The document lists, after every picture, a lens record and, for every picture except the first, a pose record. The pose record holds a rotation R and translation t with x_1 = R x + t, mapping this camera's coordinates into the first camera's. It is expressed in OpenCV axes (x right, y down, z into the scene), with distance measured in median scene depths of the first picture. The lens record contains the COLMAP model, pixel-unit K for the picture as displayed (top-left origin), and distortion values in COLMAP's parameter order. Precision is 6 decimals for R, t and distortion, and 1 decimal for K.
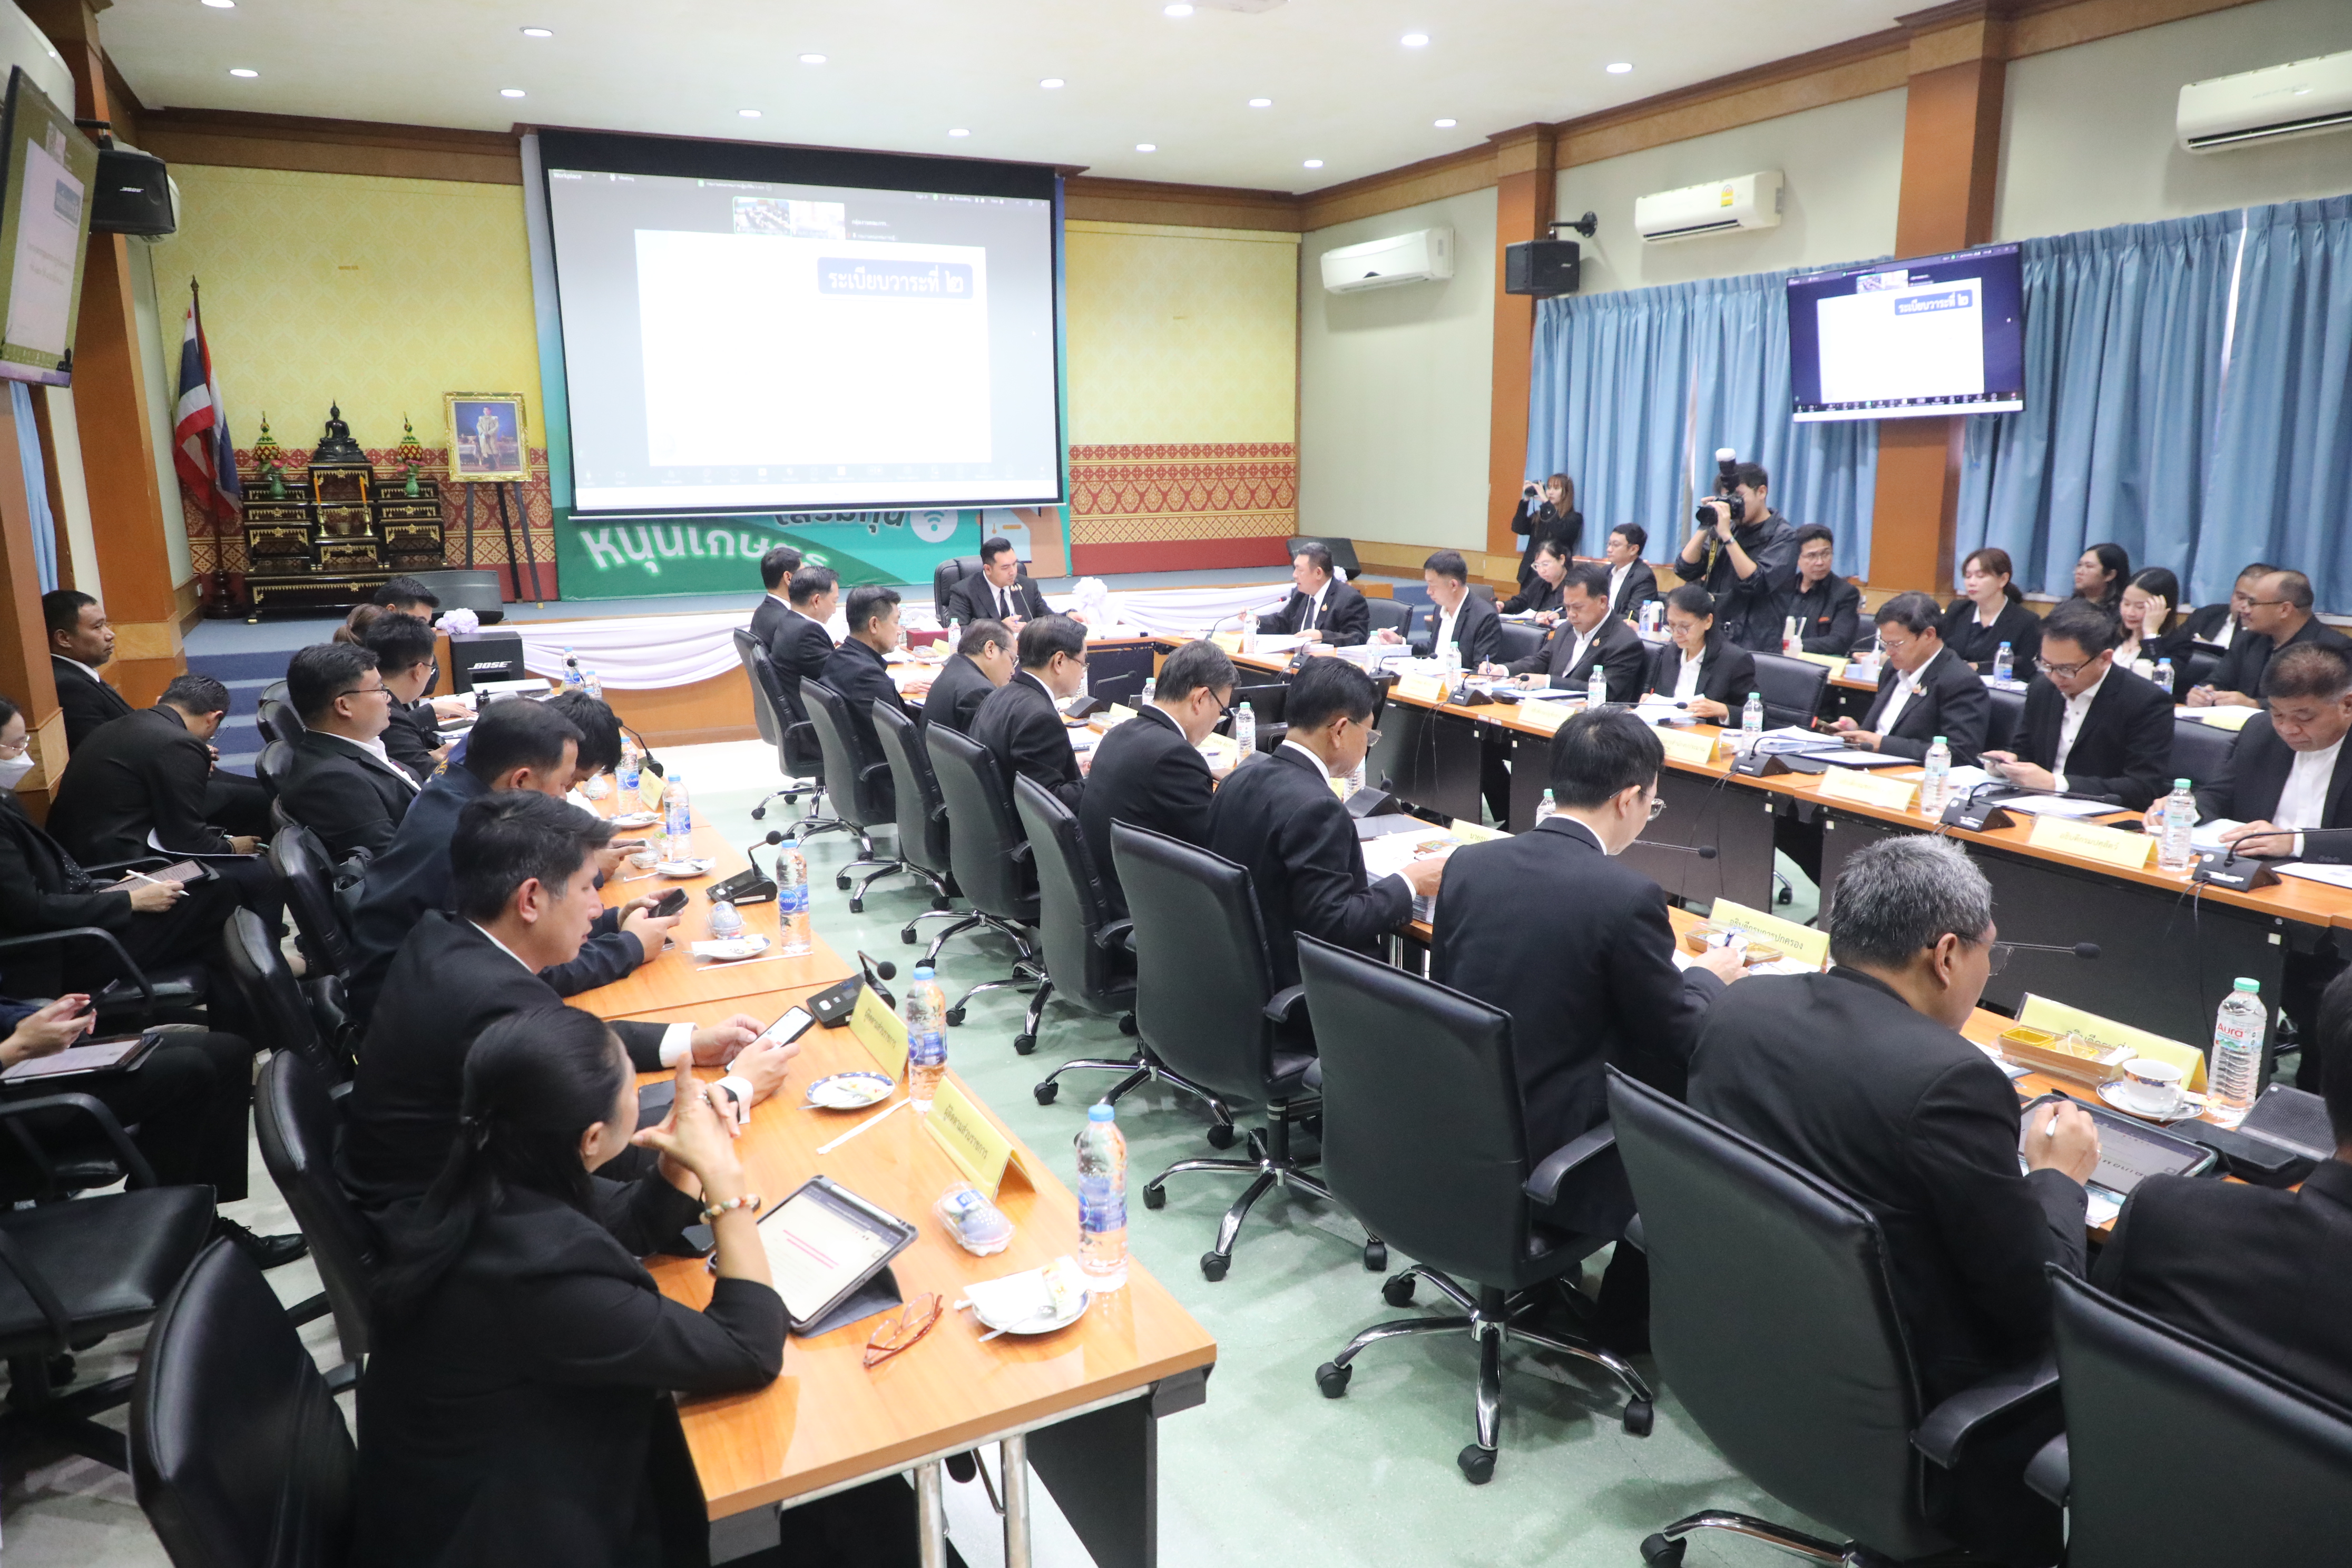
lens RADIAL K [[1563.3, 0, 1176.0], [0, 1563.3, 784.0], [0, 0, 1]] dist [0.004416, 0.000181]
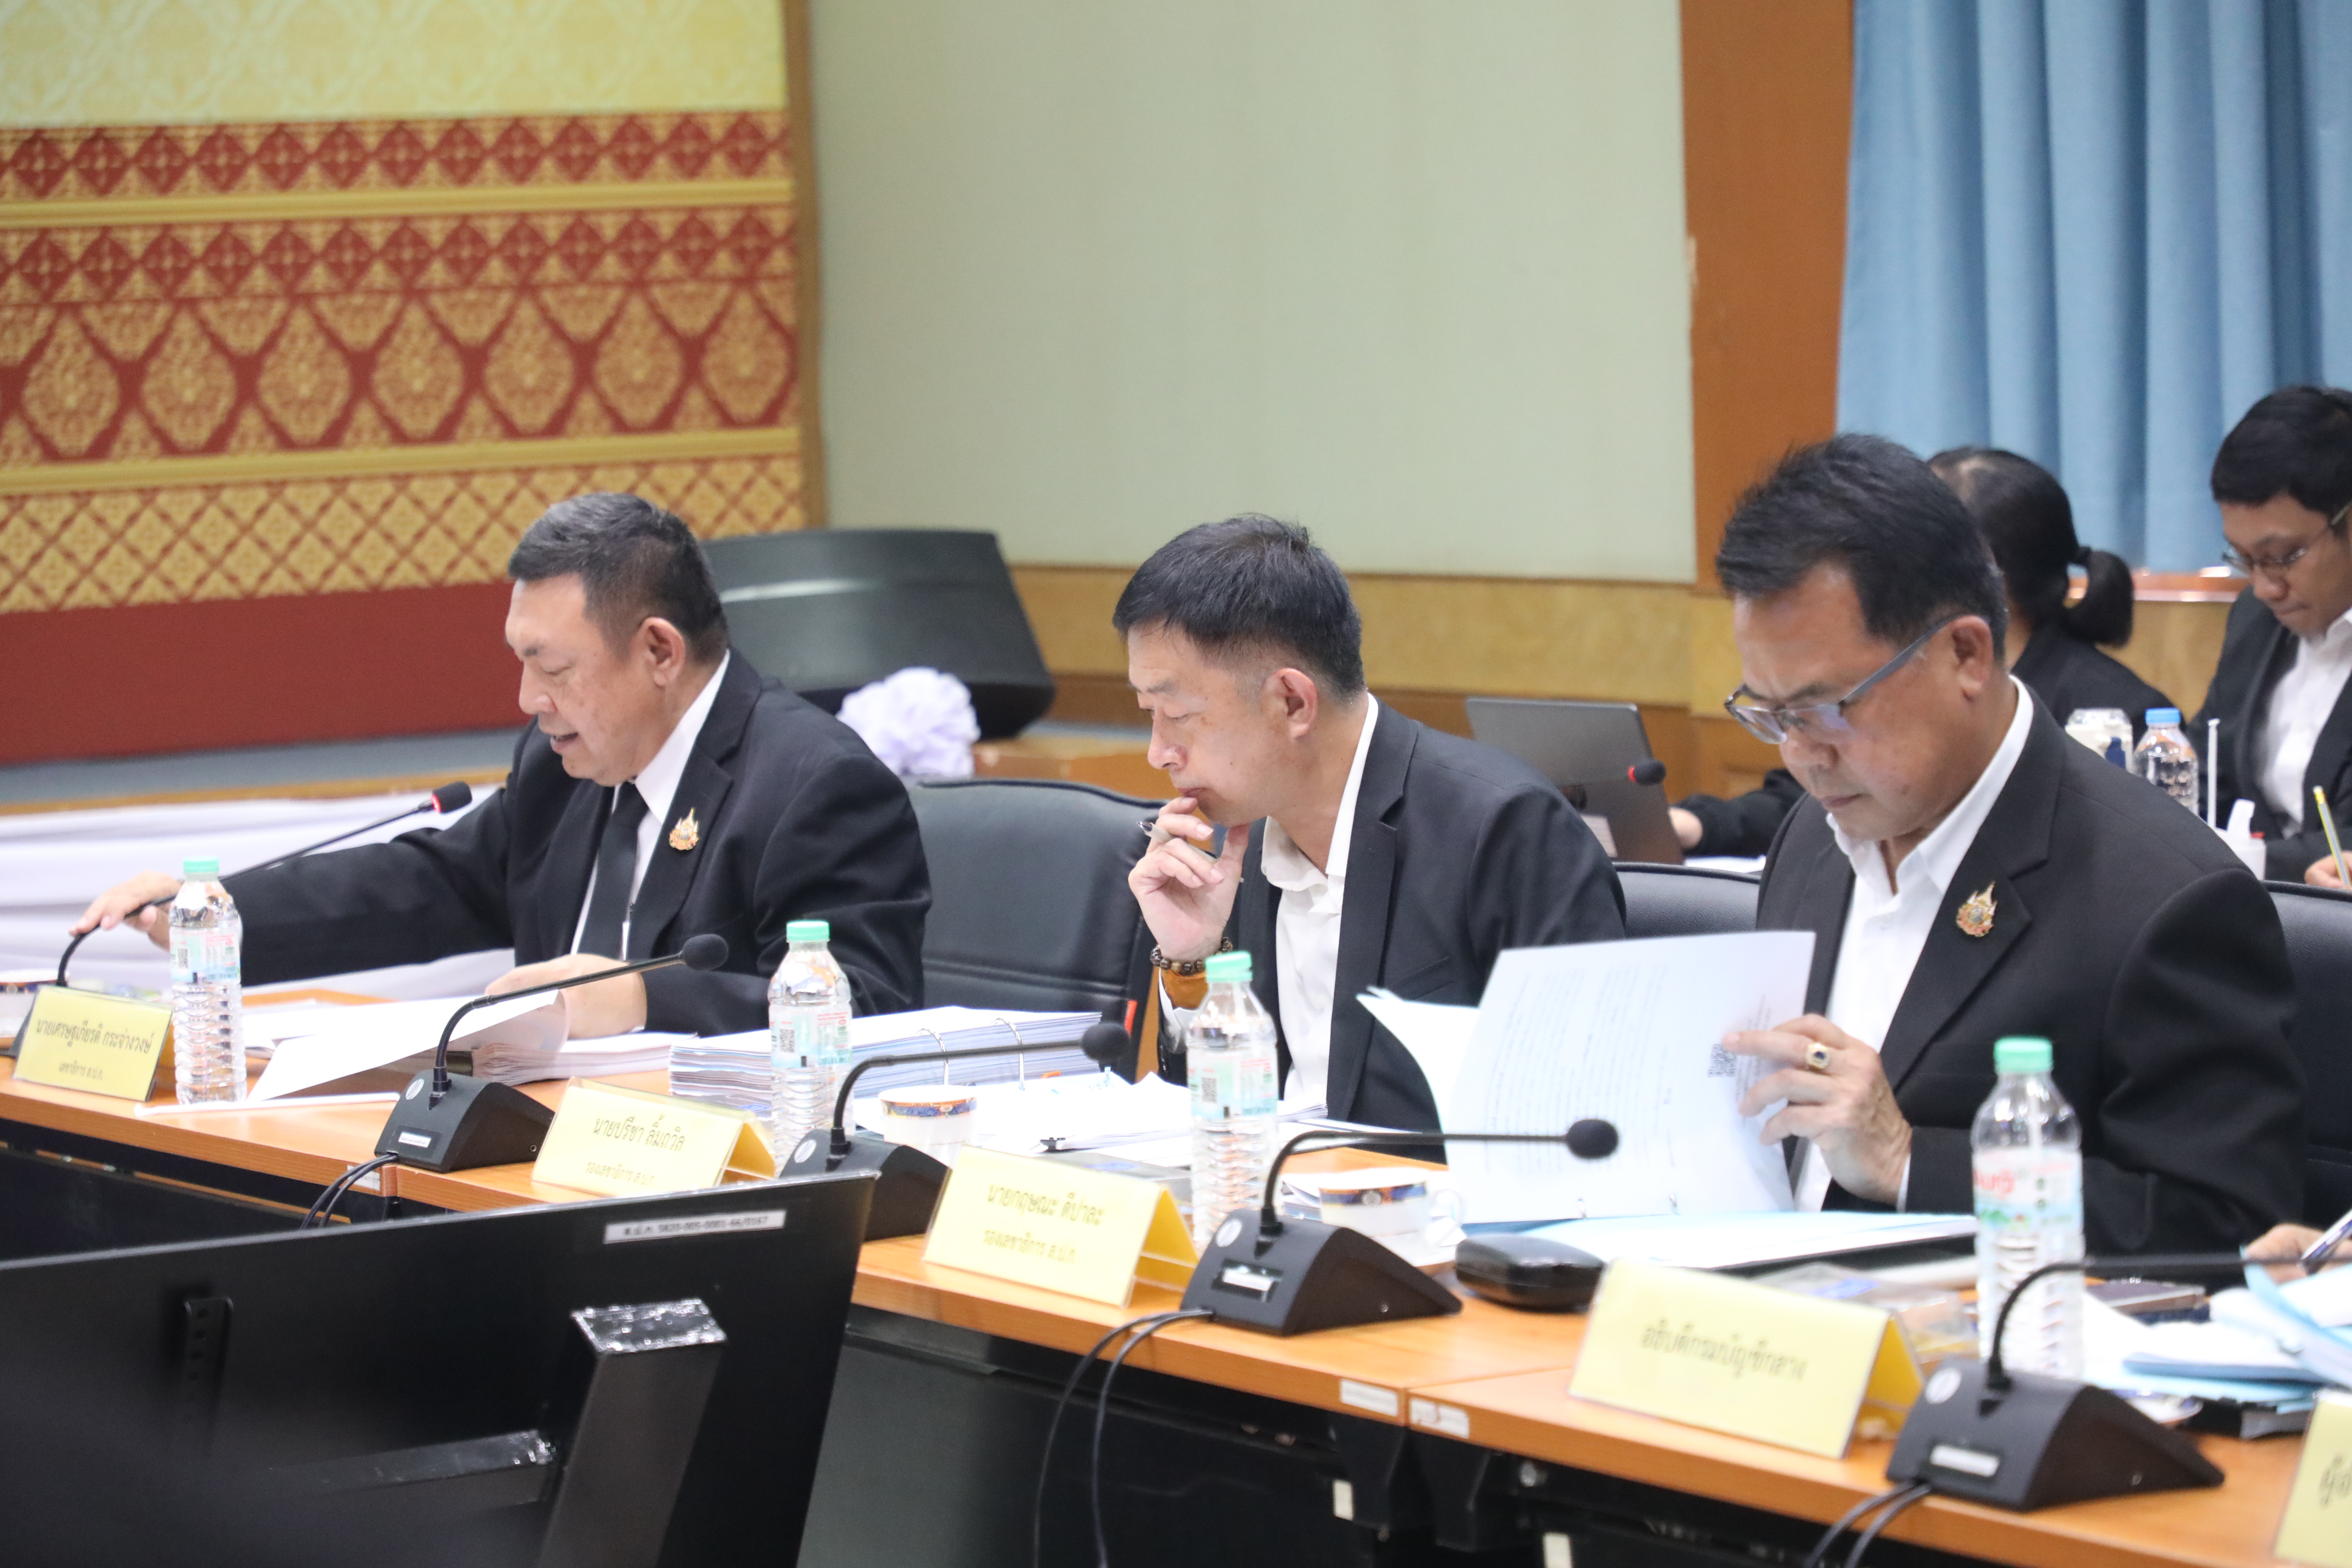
lens RADIAL K [[7077.8, 0, 1176.0], [0, 7077.8, 784.0], [0, 0, 1]] dist [0.125030, -1.266154]
pose [[0.995666, -0.034741, 0.086274, 0.045182], [0.046565, 0.989187, -0.139069, -0.001586], [-0.080510, 0.142483, 0.986517, 0.105021]]
